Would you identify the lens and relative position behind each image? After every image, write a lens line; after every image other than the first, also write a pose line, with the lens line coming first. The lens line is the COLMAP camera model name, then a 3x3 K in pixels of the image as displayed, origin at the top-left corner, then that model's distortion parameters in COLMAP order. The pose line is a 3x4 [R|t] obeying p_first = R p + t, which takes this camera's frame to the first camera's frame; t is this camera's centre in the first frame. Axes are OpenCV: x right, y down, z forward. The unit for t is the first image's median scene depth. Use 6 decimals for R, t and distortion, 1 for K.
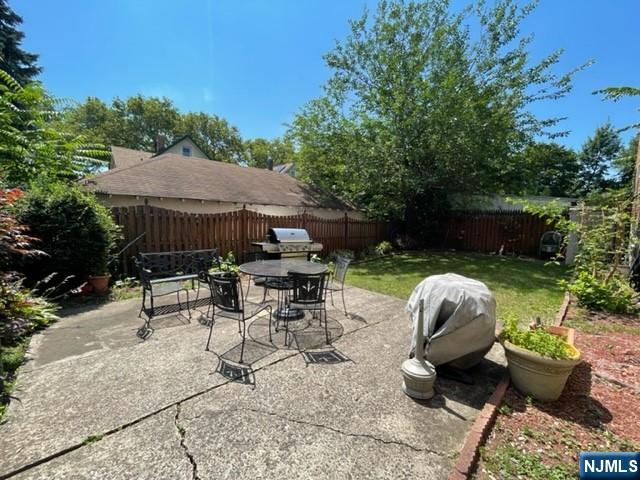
lens RADIAL K [[258.8, 0, 320.0], [0, 258.8, 240.2], [0, 0, 1]] dist [-0.000103, -0.000265]
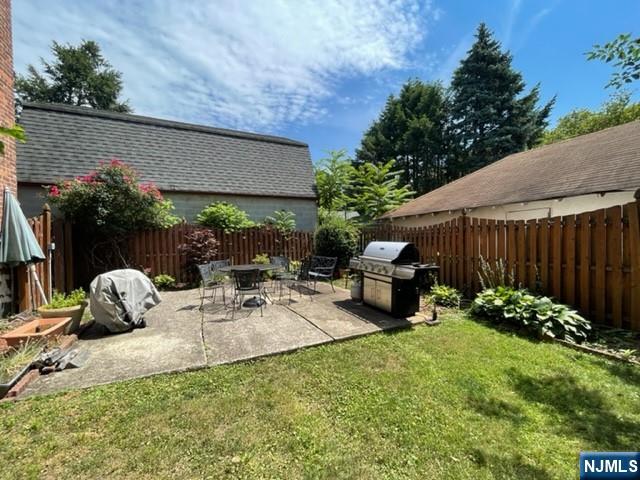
lens RADIAL K [[258.8, 0, 320.2], [0, 258.8, 241.3], [0, 0, 1]] dist [-0.000103, -0.000265]
pose [[-0.317794, -0.026260, -0.947796, 0.921669], [-0.049263, 0.998724, -0.011154, -0.041431], [0.946879, 0.043147, -0.318682, 1.495933]]
